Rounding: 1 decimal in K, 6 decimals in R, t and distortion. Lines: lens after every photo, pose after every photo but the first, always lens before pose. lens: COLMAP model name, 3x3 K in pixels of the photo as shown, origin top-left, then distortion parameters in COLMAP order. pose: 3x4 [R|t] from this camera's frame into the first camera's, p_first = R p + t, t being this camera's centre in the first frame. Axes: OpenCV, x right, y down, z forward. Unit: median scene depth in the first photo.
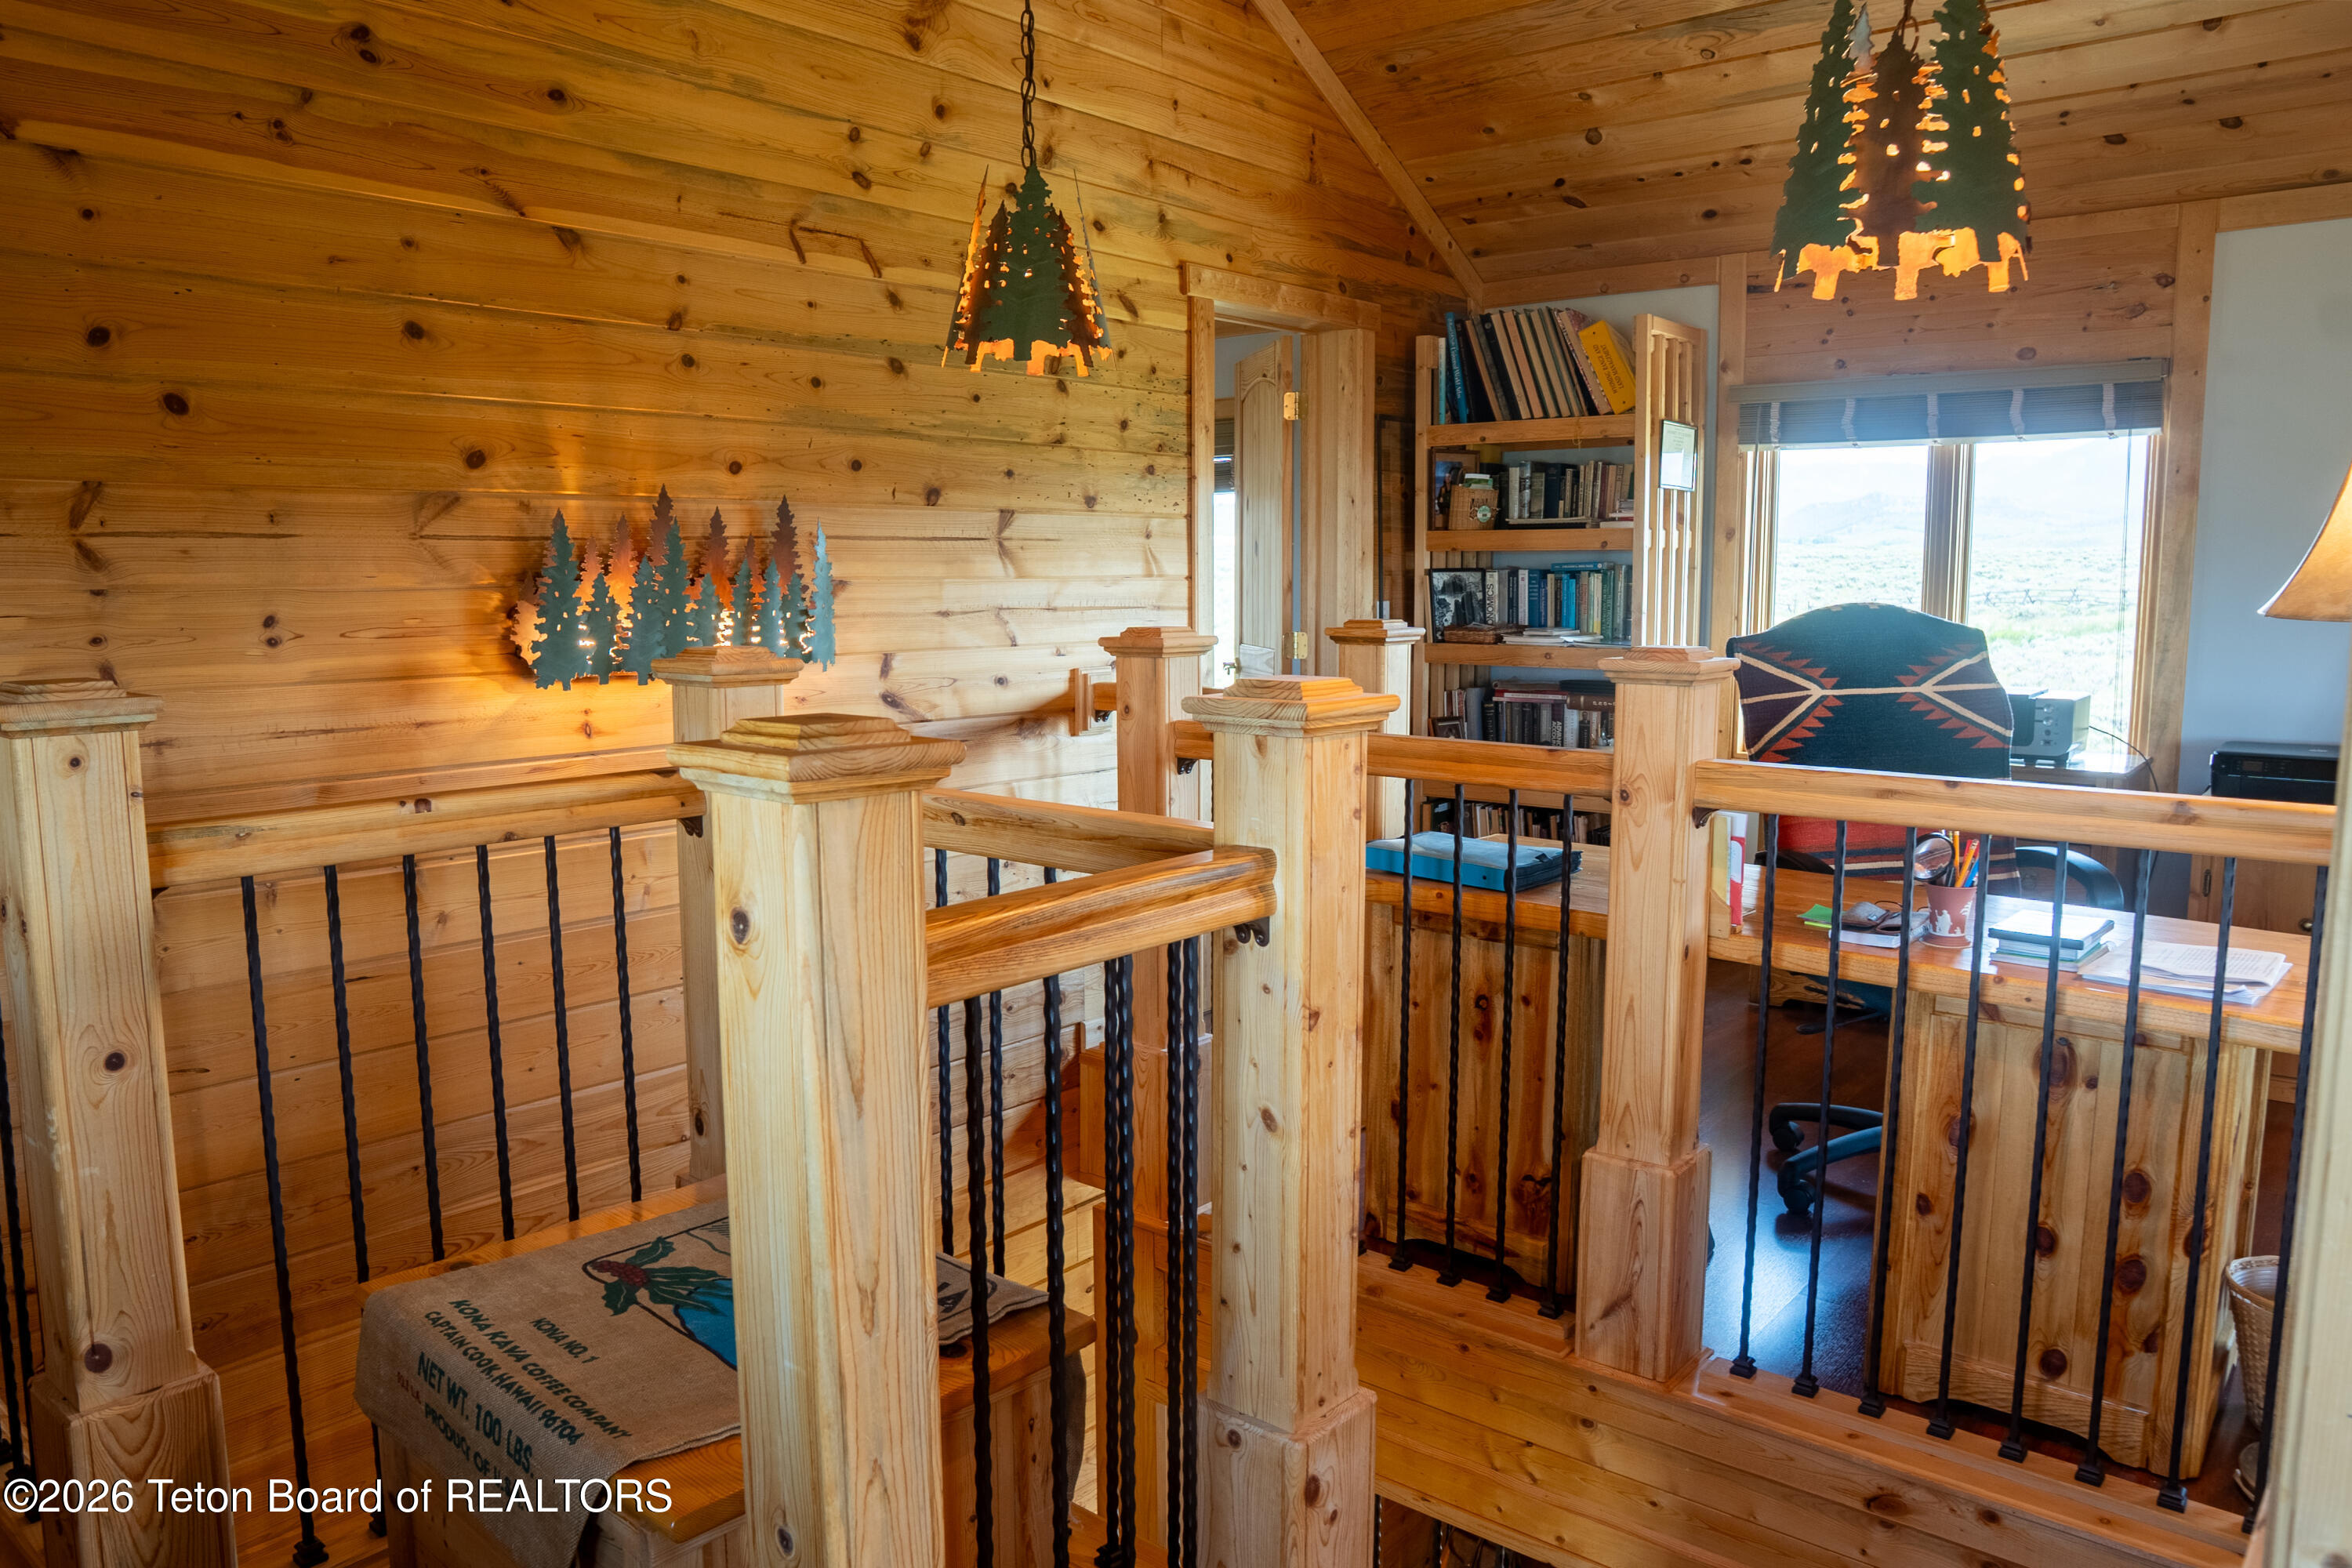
lens RADIAL K [[1684.5, 0, 1170.2], [0, 1684.5, 788.6], [0, 0, 1]] dist [-0.093516, 0.051075]
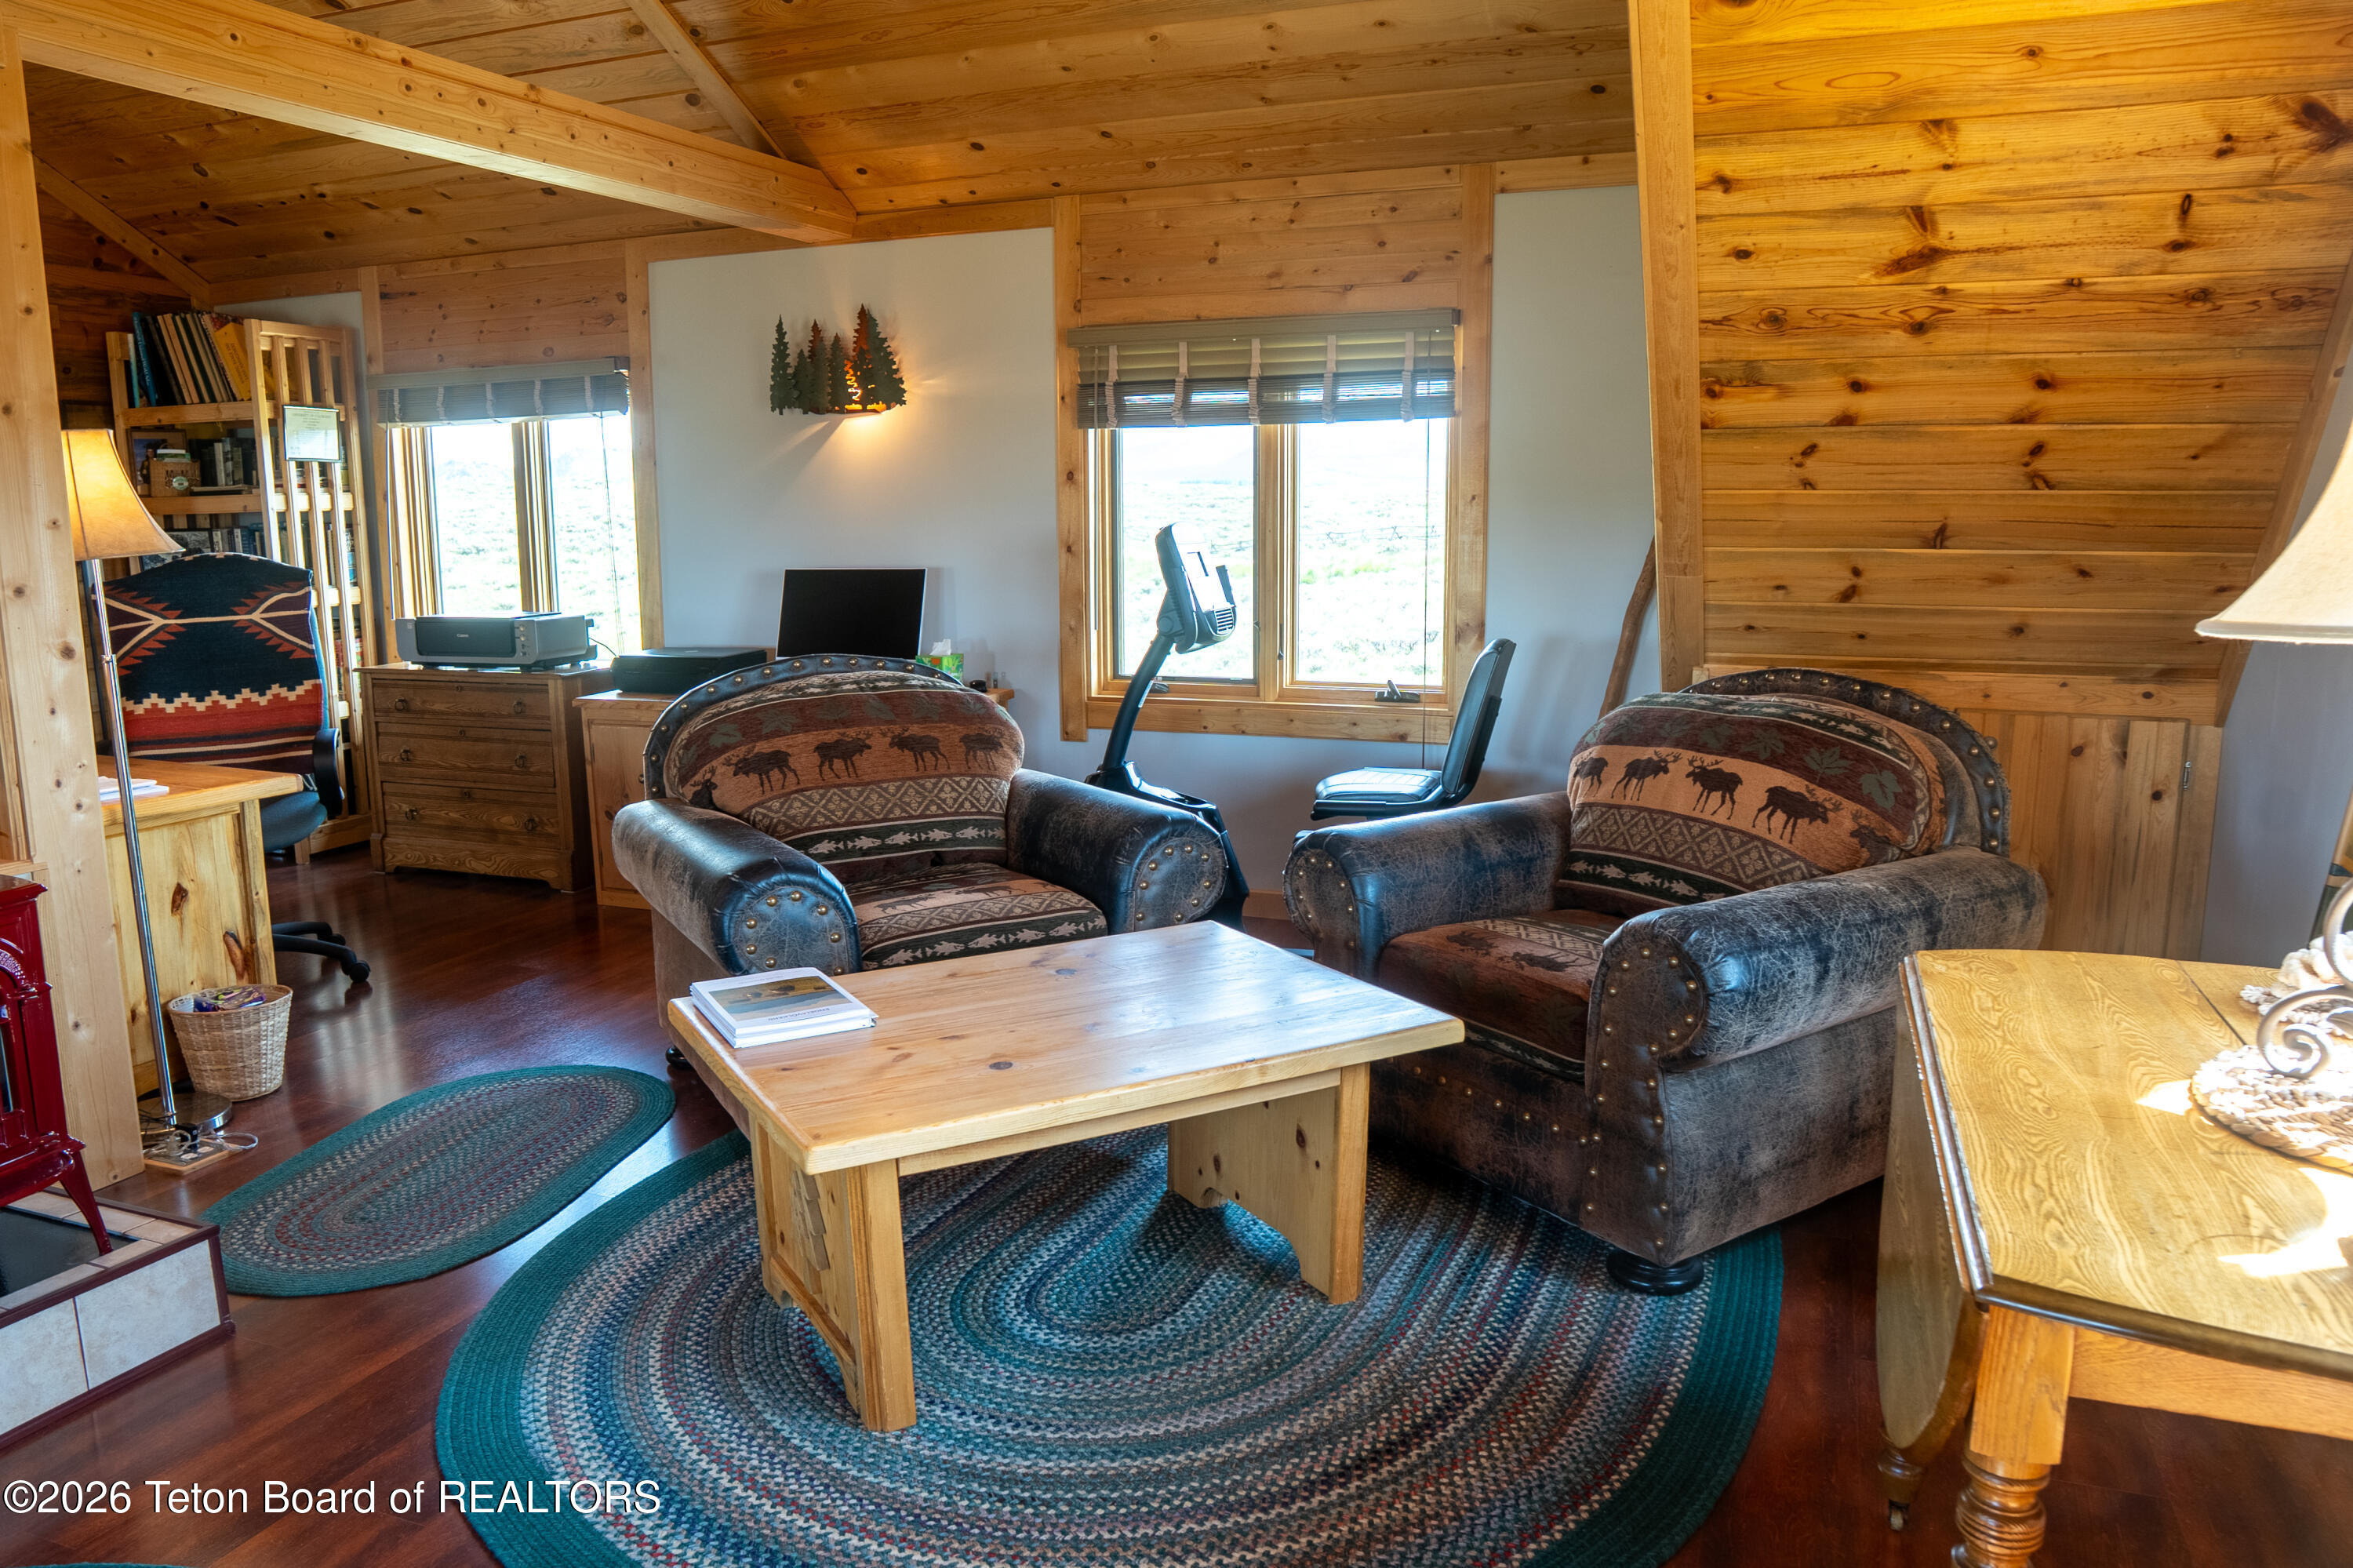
lens RADIAL K [[1685.3, 0, 1174.0], [0, 1685.3, 790.0], [0, 0, 1]] dist [-0.093516, 0.051075]
pose [[0.947757, -0.057099, 0.313841, 0.488319], [0.046783, 0.998091, 0.040309, 0.041268], [-0.315543, -0.023520, 0.948620, -0.339653]]
